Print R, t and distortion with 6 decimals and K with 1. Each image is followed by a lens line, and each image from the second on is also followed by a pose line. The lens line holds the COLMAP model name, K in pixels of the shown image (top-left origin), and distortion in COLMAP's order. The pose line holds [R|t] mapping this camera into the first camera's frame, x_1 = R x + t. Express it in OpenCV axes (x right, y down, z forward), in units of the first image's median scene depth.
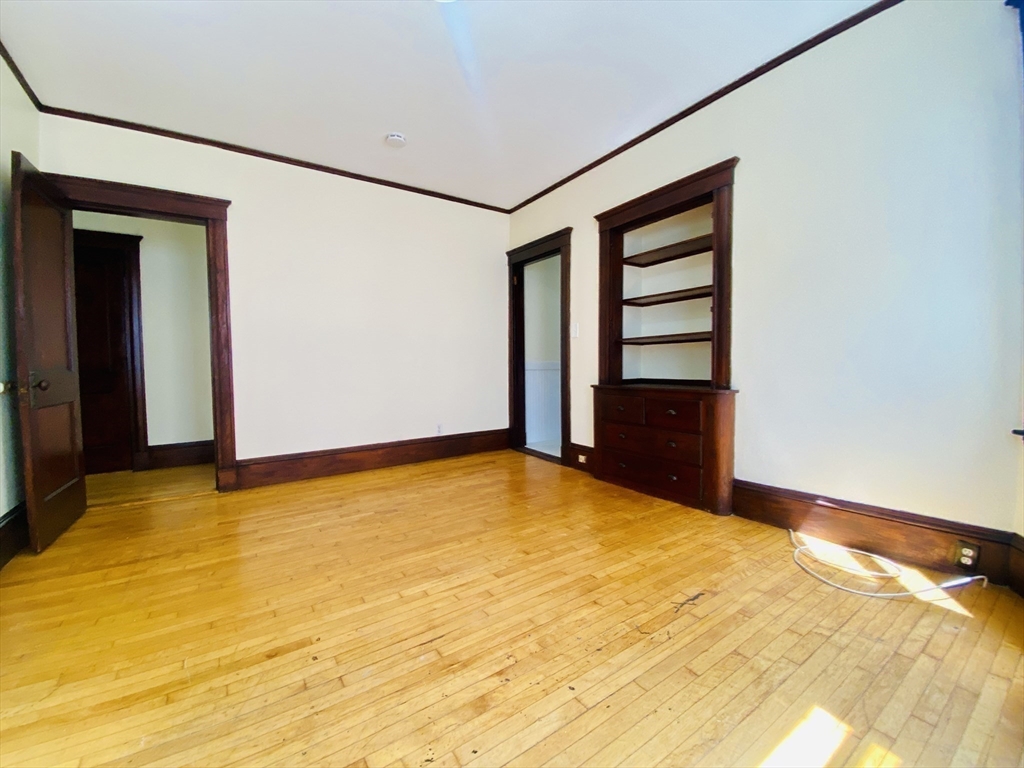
lens RADIAL K [[421.4, 0, 512.0], [0, 421.4, 384.0], [0, 0, 1]] dist [0.008059, -0.000899]
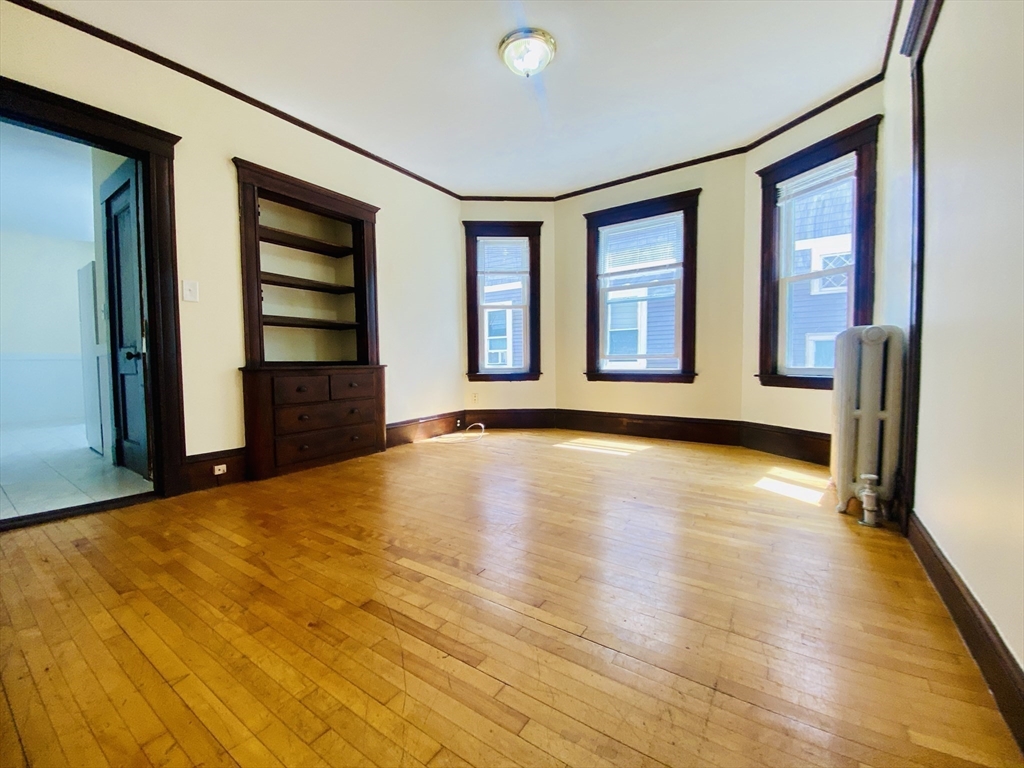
lens RADIAL K [[421.4, 0, 512.0], [0, 421.4, 384.0], [0, 0, 1]] dist [0.008059, -0.000899]
pose [[-0.360029, -0.031394, 0.932413, -0.779228], [0.061698, 0.996445, 0.057374, 0.018288], [-0.930899, 0.078184, -0.356812, 0.851573]]
